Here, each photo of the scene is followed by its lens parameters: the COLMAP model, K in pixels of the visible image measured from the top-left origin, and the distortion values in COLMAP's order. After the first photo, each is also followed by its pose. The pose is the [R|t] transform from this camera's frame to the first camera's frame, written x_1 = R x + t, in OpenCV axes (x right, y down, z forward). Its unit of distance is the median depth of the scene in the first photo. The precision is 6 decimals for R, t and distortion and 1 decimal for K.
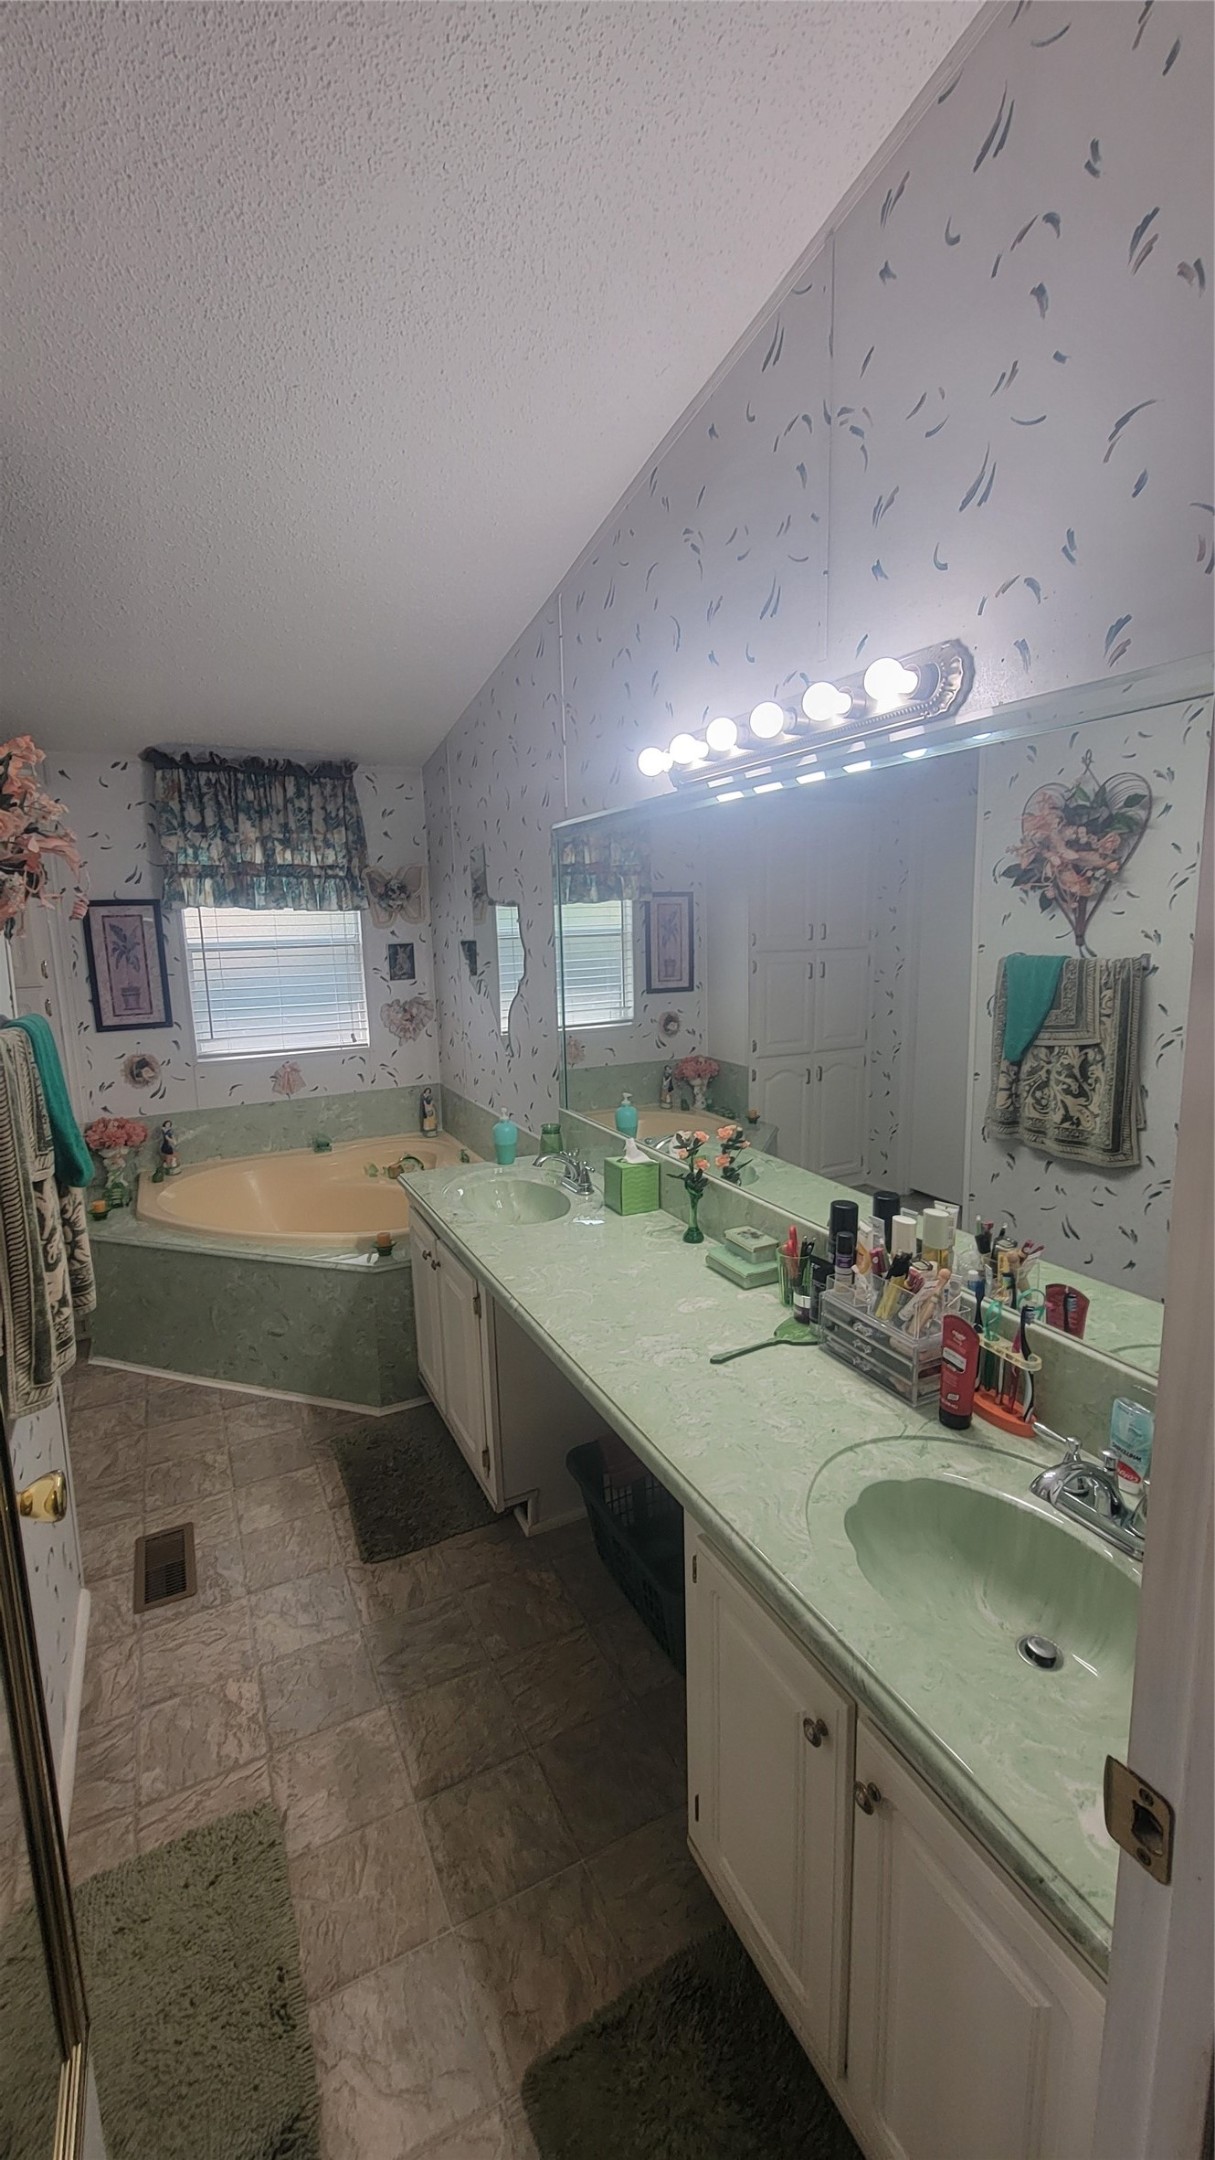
lens RADIAL K [[893.2, 0, 596.0], [0, 893.2, 1070.1], [0, 0, 1]] dist [0.000407, -0.000567]
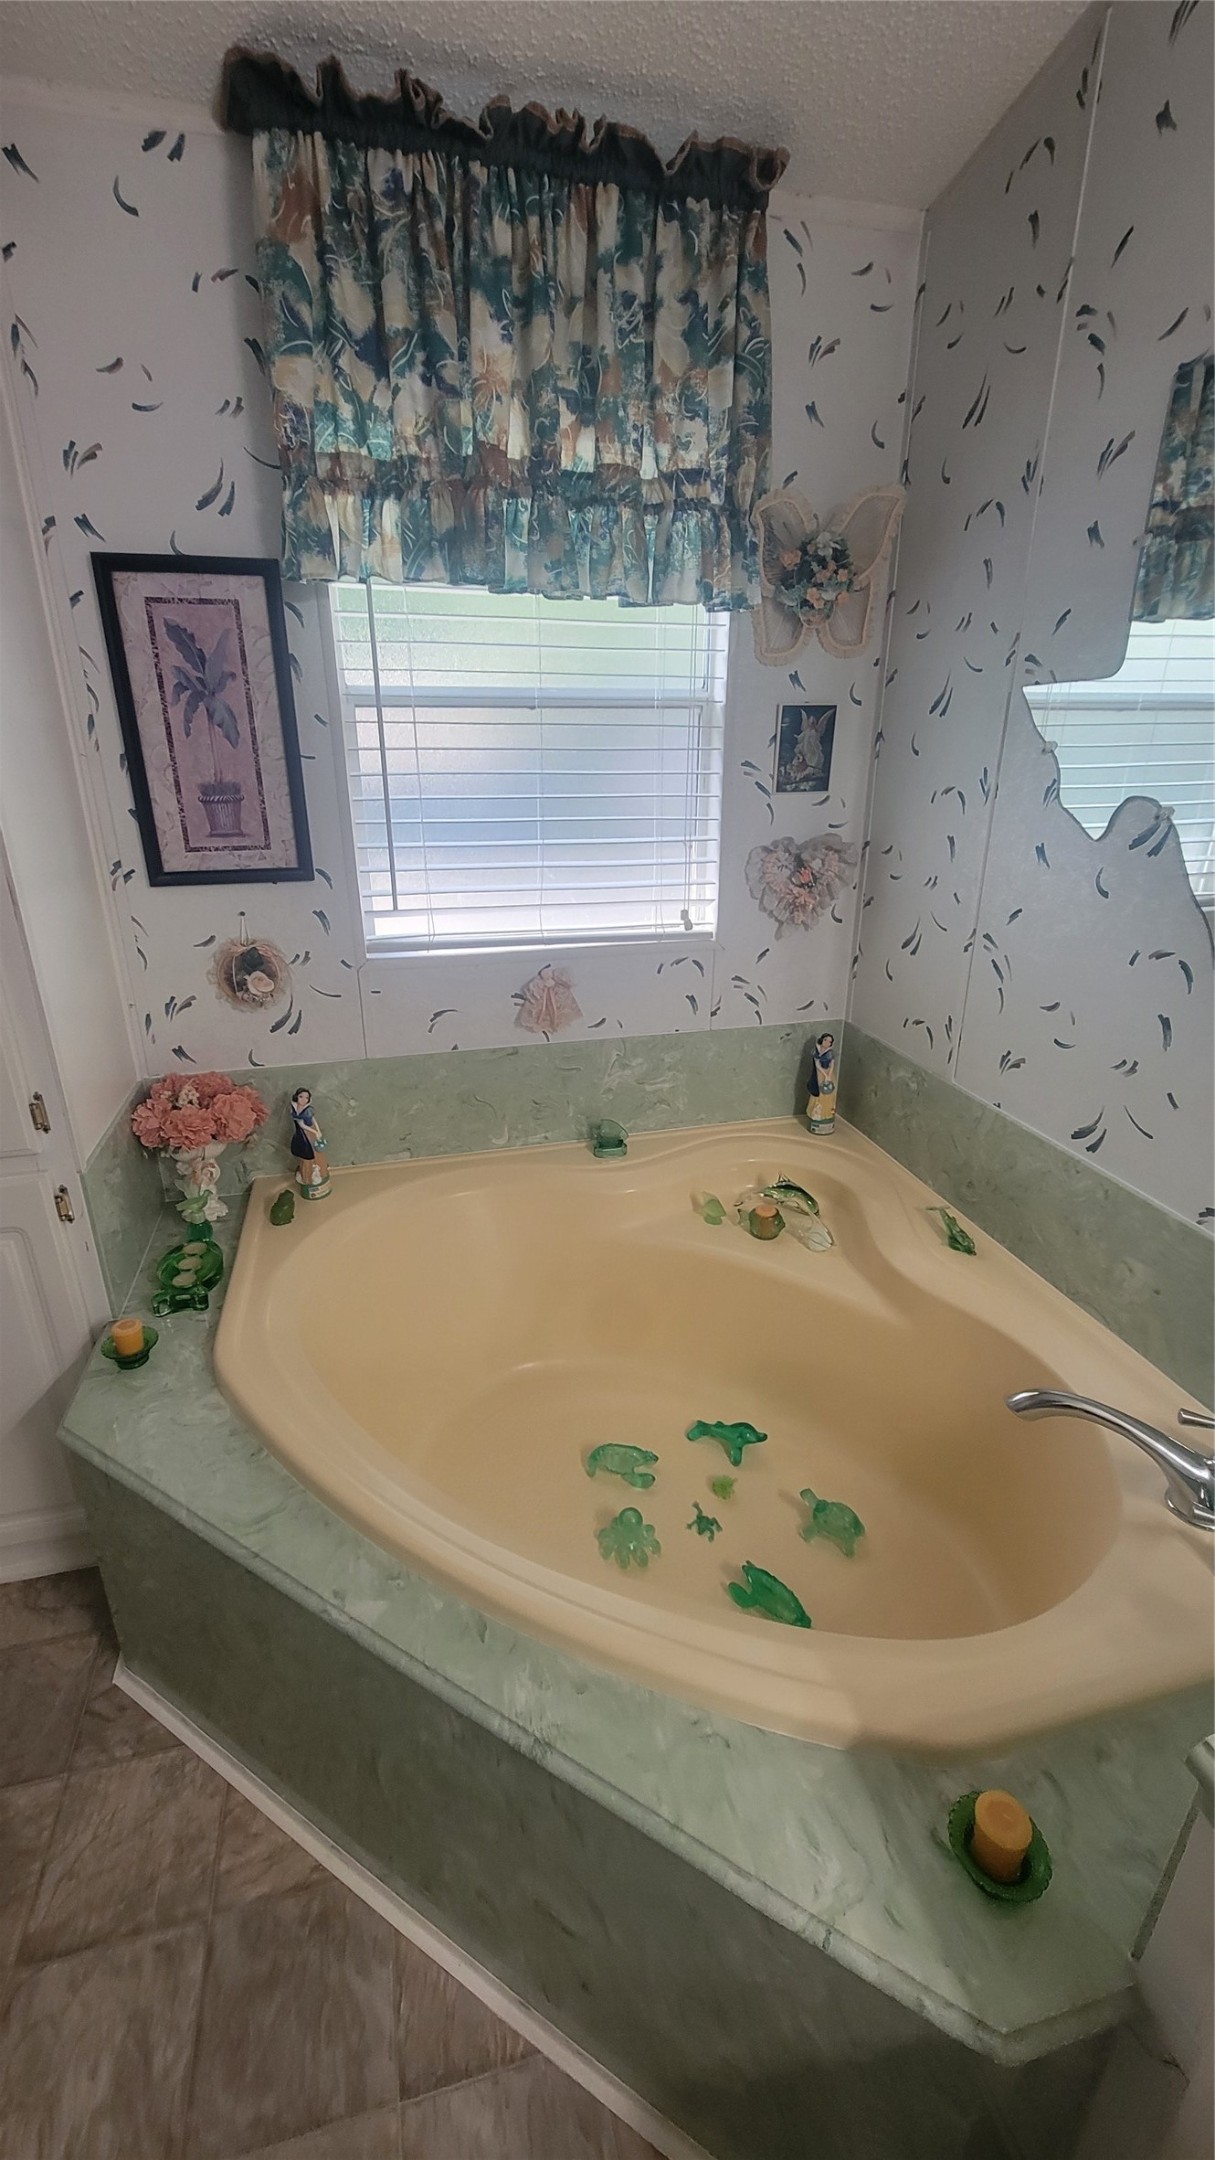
lens RADIAL K [[879.2, 0, 598.3], [0, 879.2, 1069.8], [0, 0, 1]] dist [0.001615, 0.000986]
pose [[0.979615, 0.095941, -0.176491, -0.250922], [-0.059537, 0.977769, 0.201053, -0.053211], [0.191856, -0.186447, 0.963550, 0.593986]]
